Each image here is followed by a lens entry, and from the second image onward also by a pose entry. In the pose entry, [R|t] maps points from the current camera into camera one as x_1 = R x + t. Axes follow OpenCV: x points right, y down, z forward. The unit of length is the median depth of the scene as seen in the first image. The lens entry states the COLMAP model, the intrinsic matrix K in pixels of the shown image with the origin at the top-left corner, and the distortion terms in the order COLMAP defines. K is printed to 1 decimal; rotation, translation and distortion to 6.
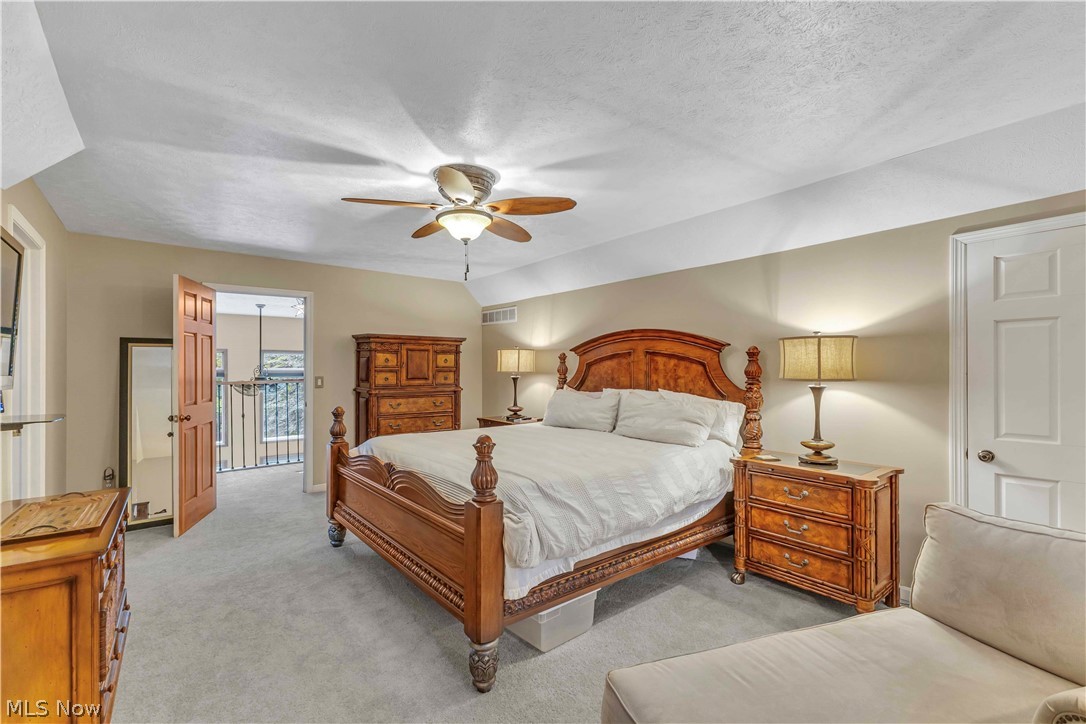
lens RADIAL K [[466.4, 0, 544.3], [0, 466.4, 369.7], [0, 0, 1]] dist [-0.003554, -0.001018]
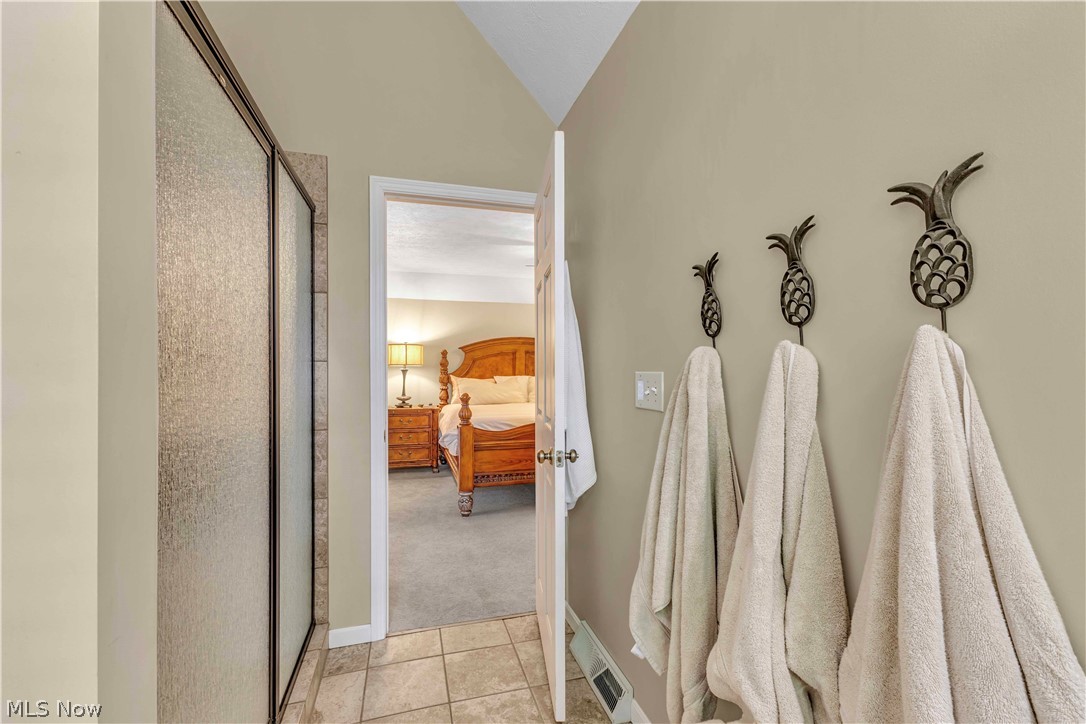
lens RADIAL K [[466.4, 0, 542.3], [0, 466.4, 356.7], [0, 0, 1]] dist [-0.003554, -0.001018]
pose [[0.405527, 0.014282, 0.913972, -1.200903], [0.003627, 0.999845, -0.017233, 0.005712], [-0.914076, 0.010304, 0.405412, 0.307553]]
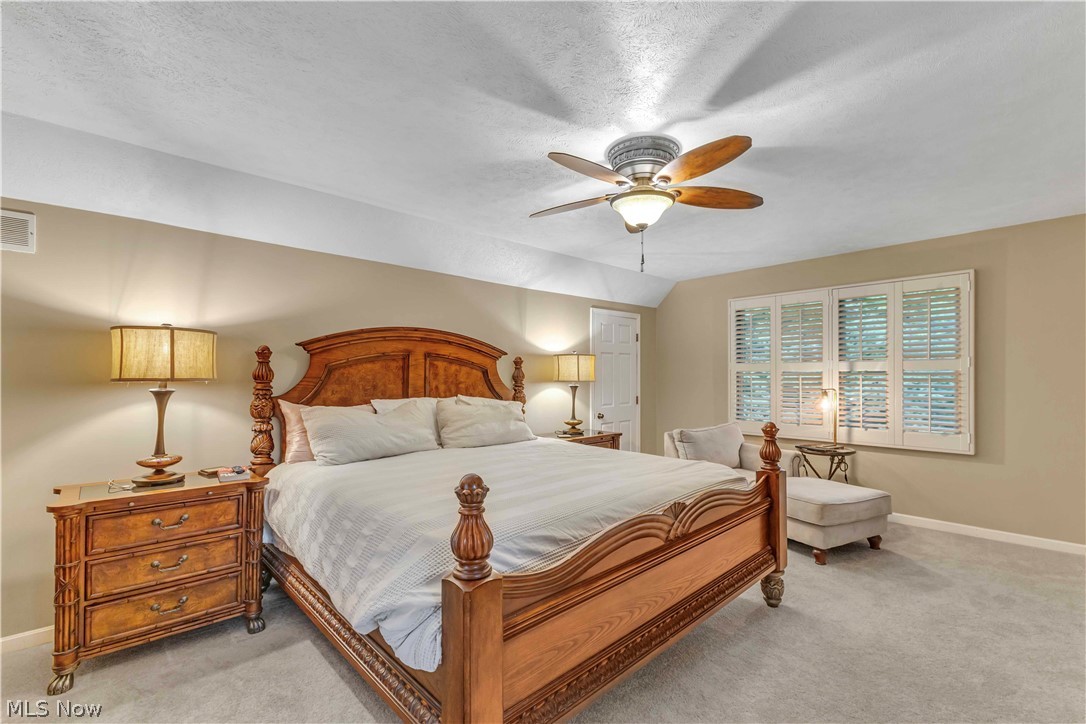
lens RADIAL K [[466.4, 0, 544.5], [0, 466.4, 367.5], [0, 0, 1]] dist [-0.003554, -0.001018]
pose [[-0.071225, 0.009256, 0.997417, -0.683929], [-0.004106, 0.999946, -0.009572, -0.006615], [-0.997452, -0.004777, -0.071183, 0.834152]]
